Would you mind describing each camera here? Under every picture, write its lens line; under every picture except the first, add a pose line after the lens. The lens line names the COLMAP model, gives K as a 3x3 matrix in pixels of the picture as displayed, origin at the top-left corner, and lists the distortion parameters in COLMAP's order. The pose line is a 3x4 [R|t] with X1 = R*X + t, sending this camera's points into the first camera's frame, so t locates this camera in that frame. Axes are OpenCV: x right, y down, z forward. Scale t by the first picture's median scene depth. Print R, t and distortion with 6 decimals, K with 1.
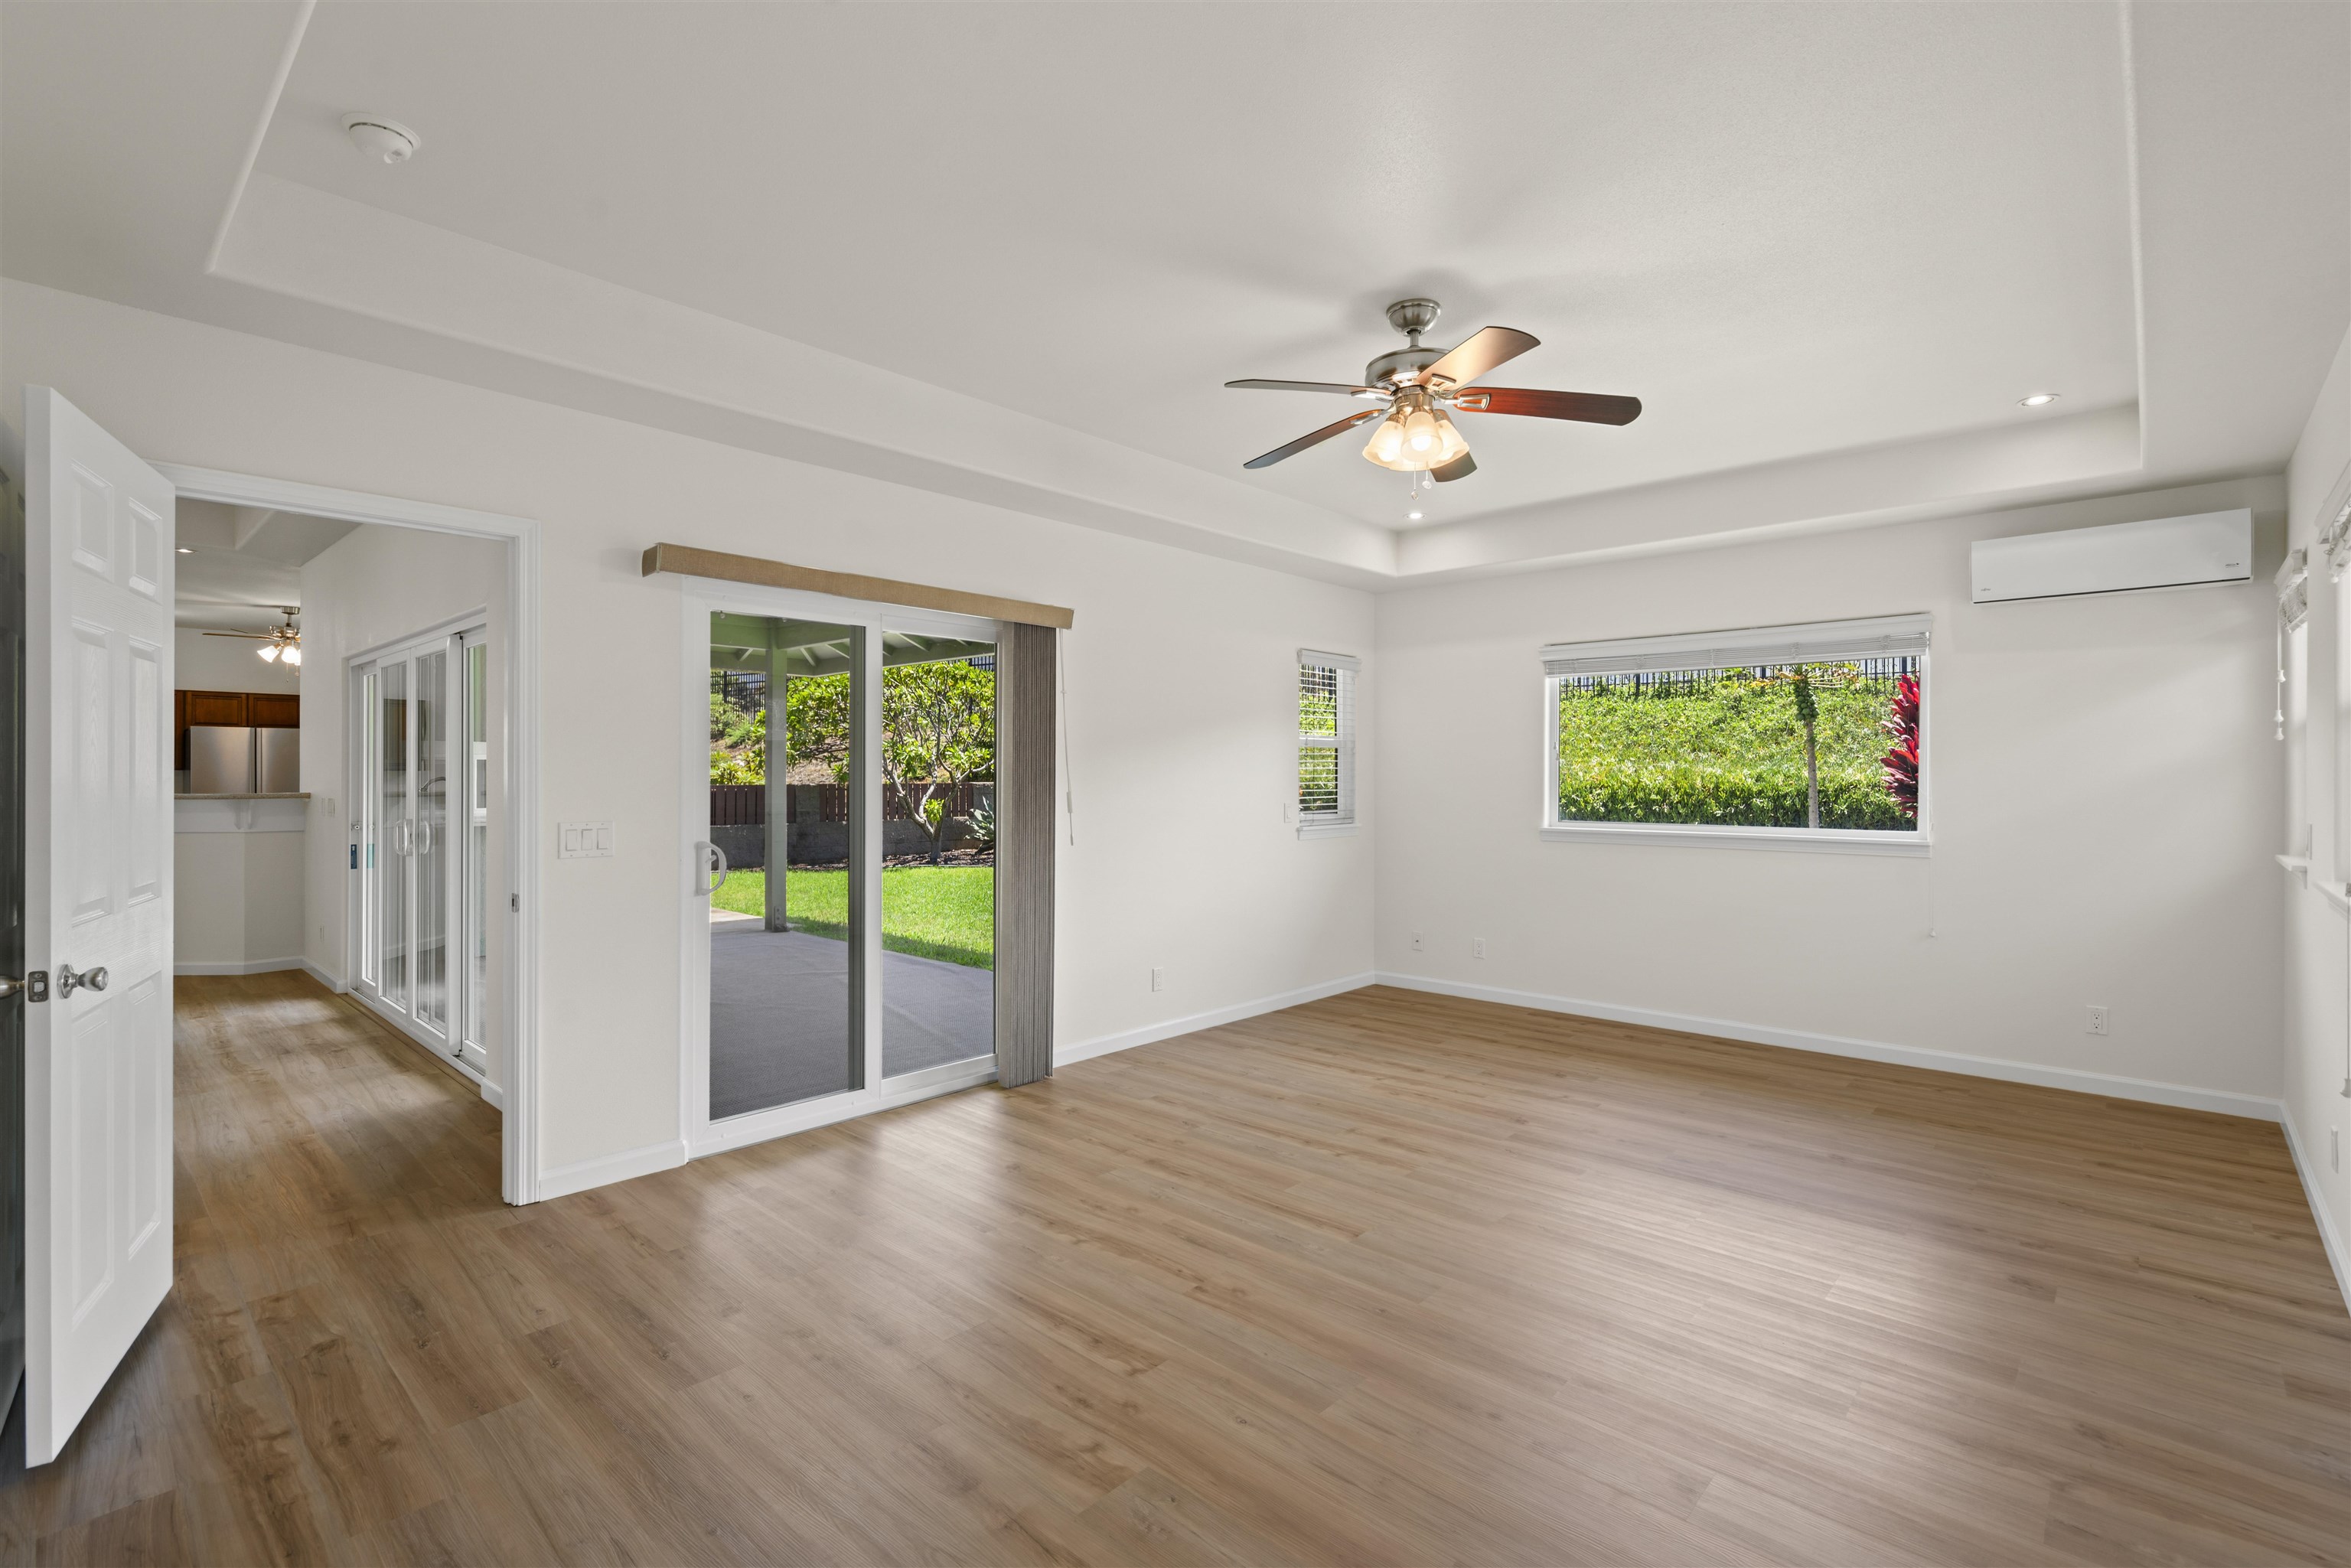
lens RADIAL K [[1071.8, 0, 1175.2], [0, 1071.8, 752.6], [0, 0, 1]] dist [0.002848, 0.000075]
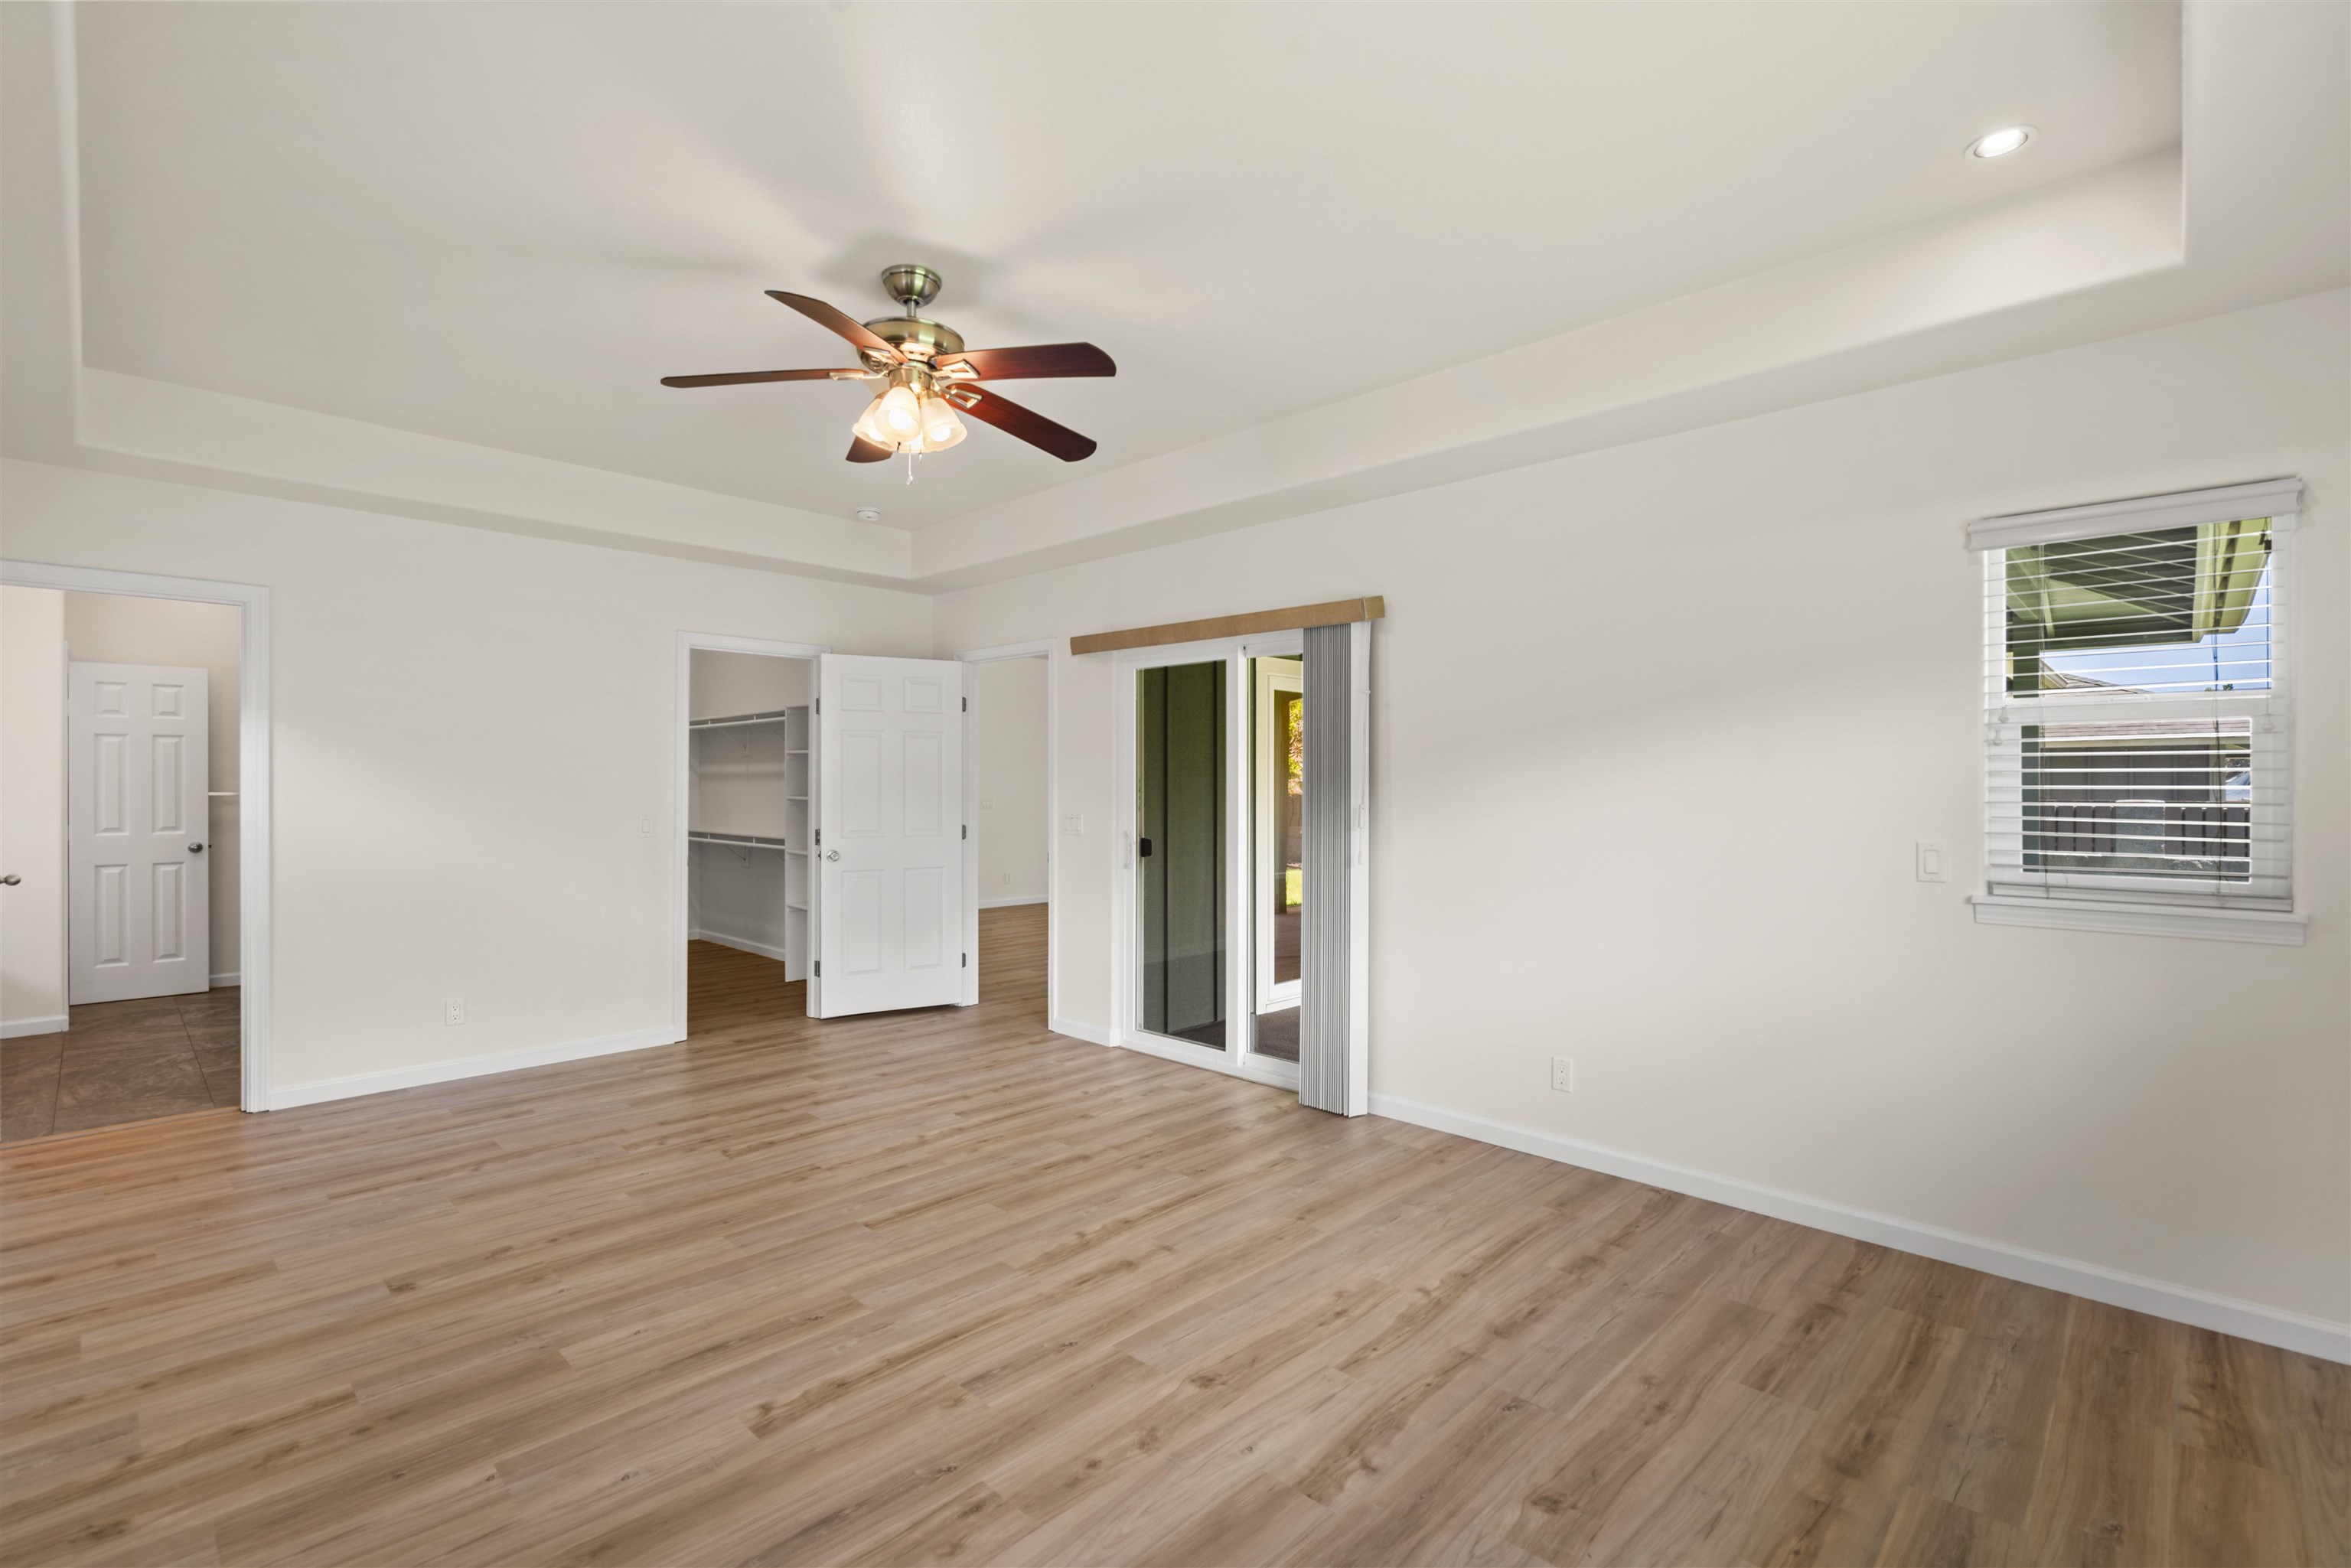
lens RADIAL K [[1051.3, 0, 1174.0], [0, 1051.3, 785.5], [0, 0, 1]] dist [-0.002634, 0.000644]
pose [[-0.025148, -0.003544, -0.999677, 0.991103], [0.018381, 0.999823, -0.004007, 0.028351], [0.999515, -0.018476, -0.025078, 1.117492]]
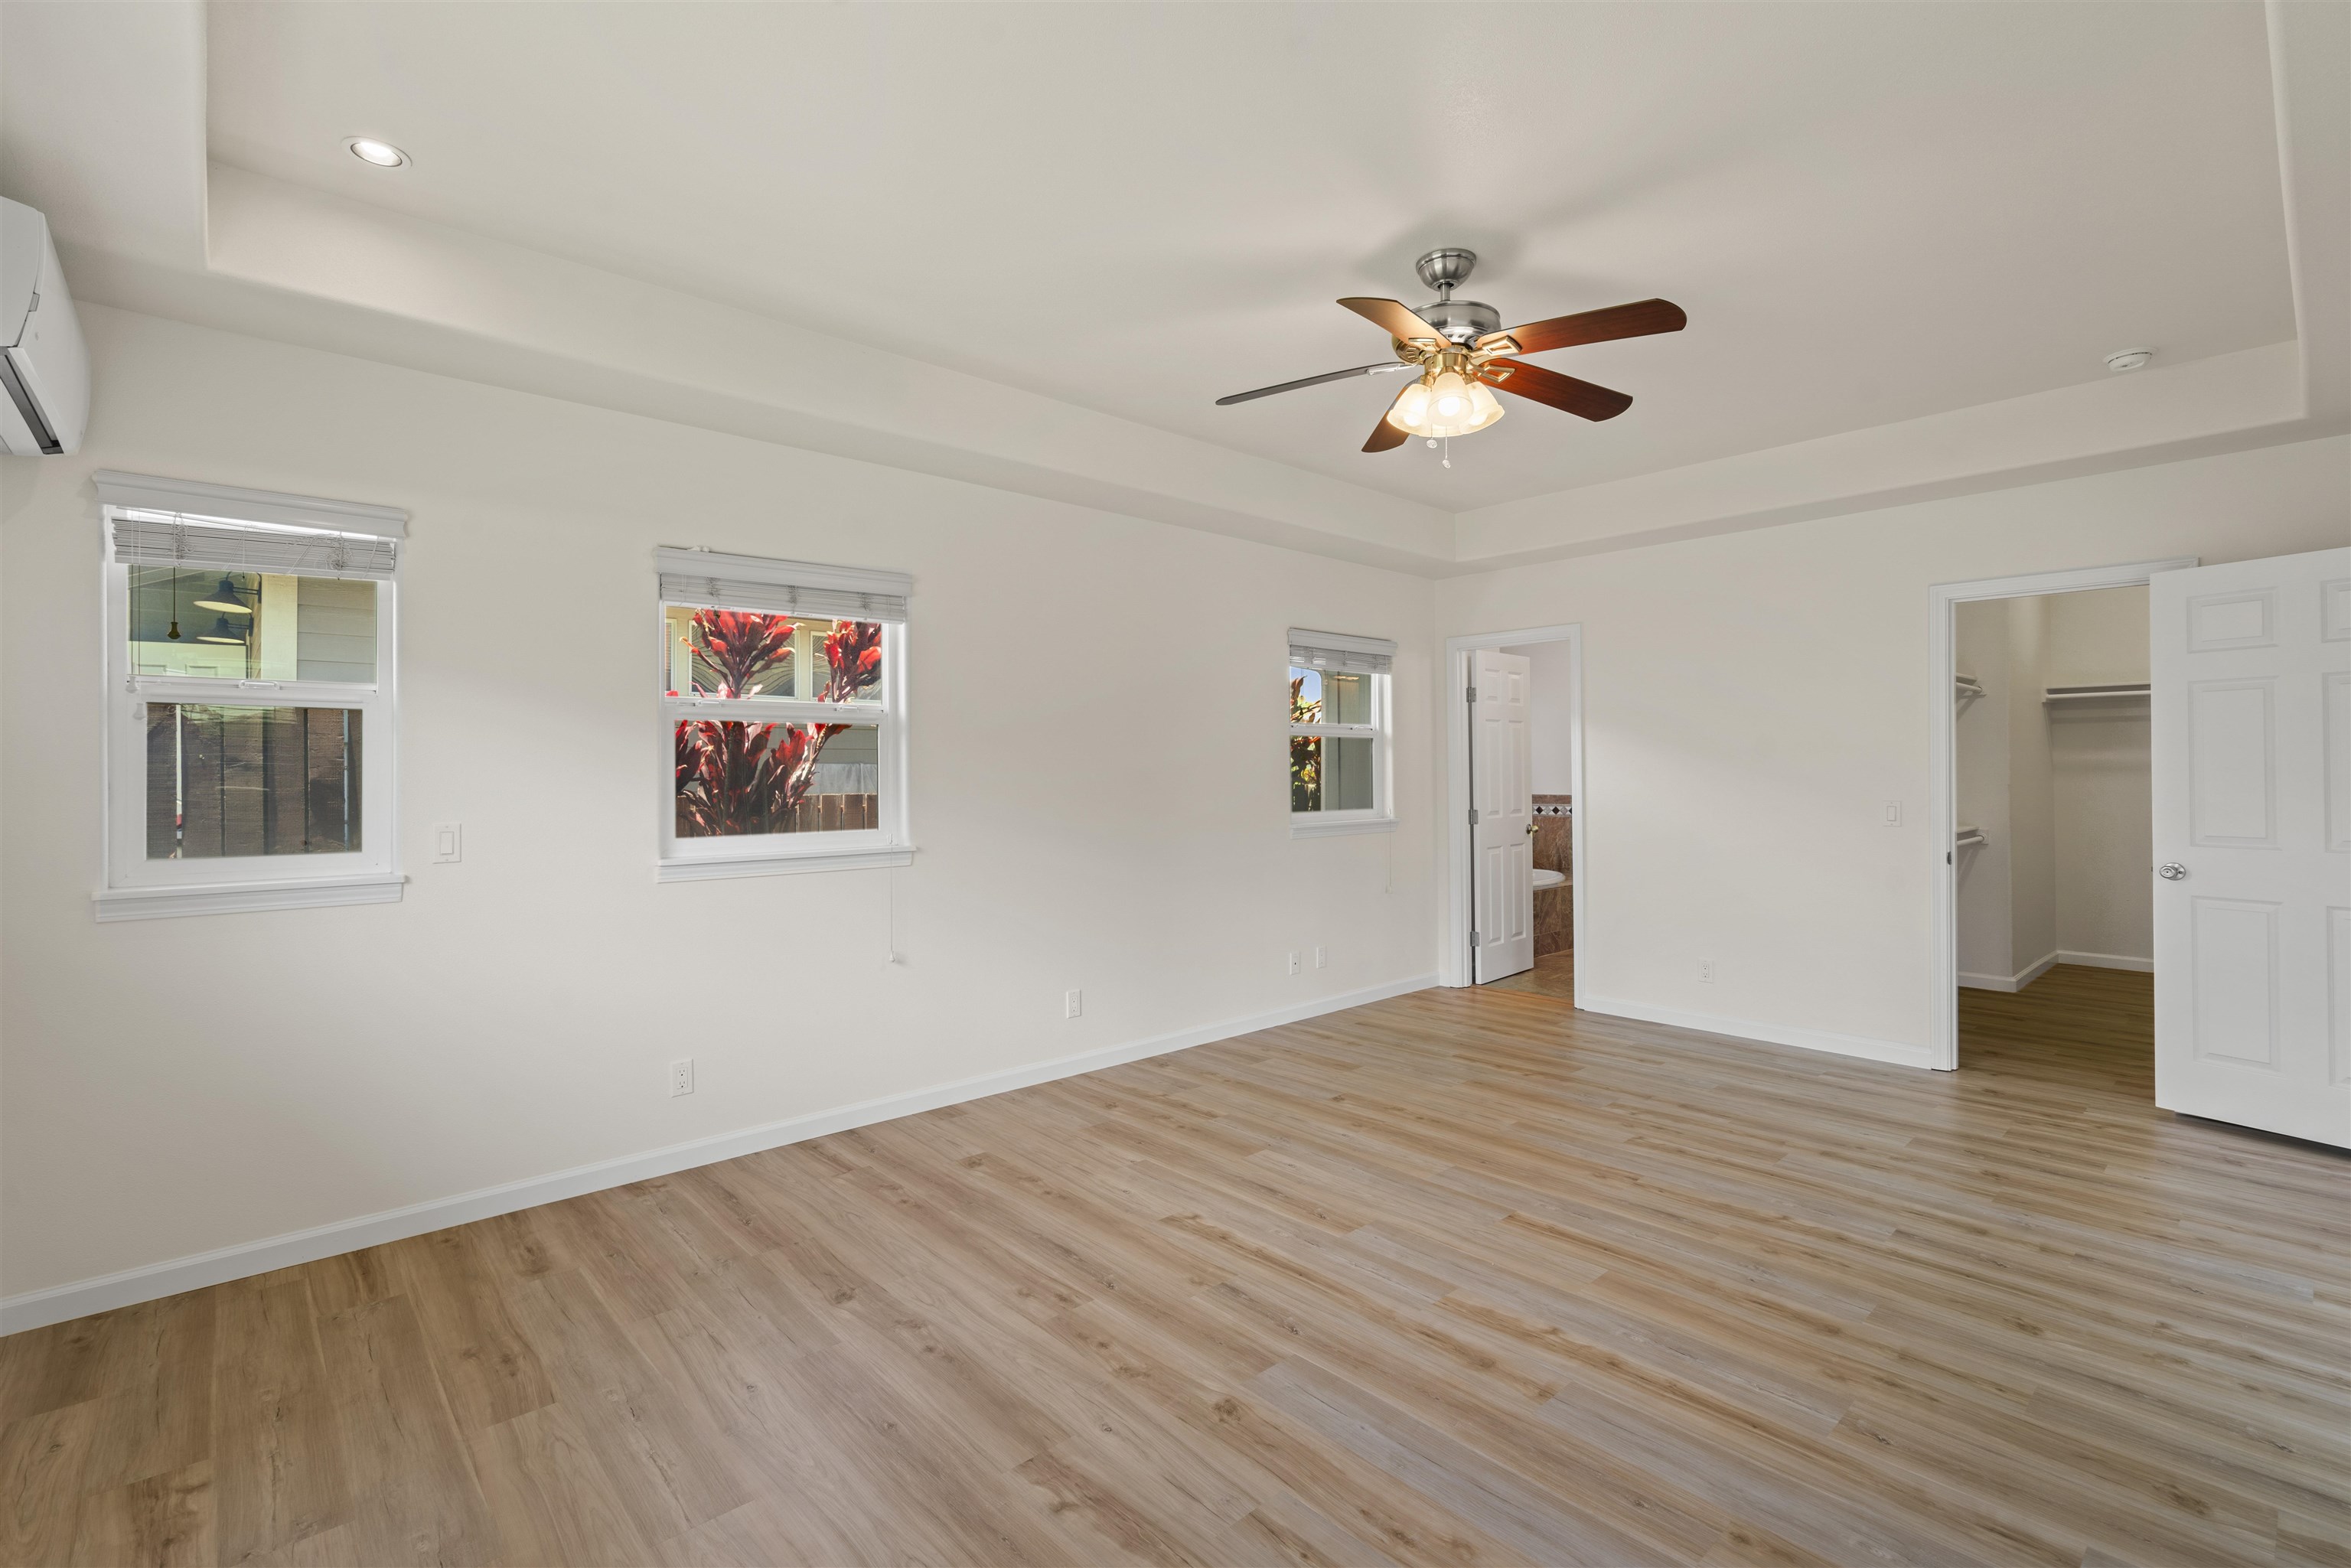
lens RADIAL K [[1051.3, 0, 1174.0], [0, 1051.3, 785.5], [0, 0, 1]] dist [-0.002634, 0.000644]
pose [[-0.996184, 0.001289, 0.087267, 0.337114], [0.000576, 0.999966, -0.008203, 0.039099], [-0.087274, -0.008121, -0.996151, 1.705606]]
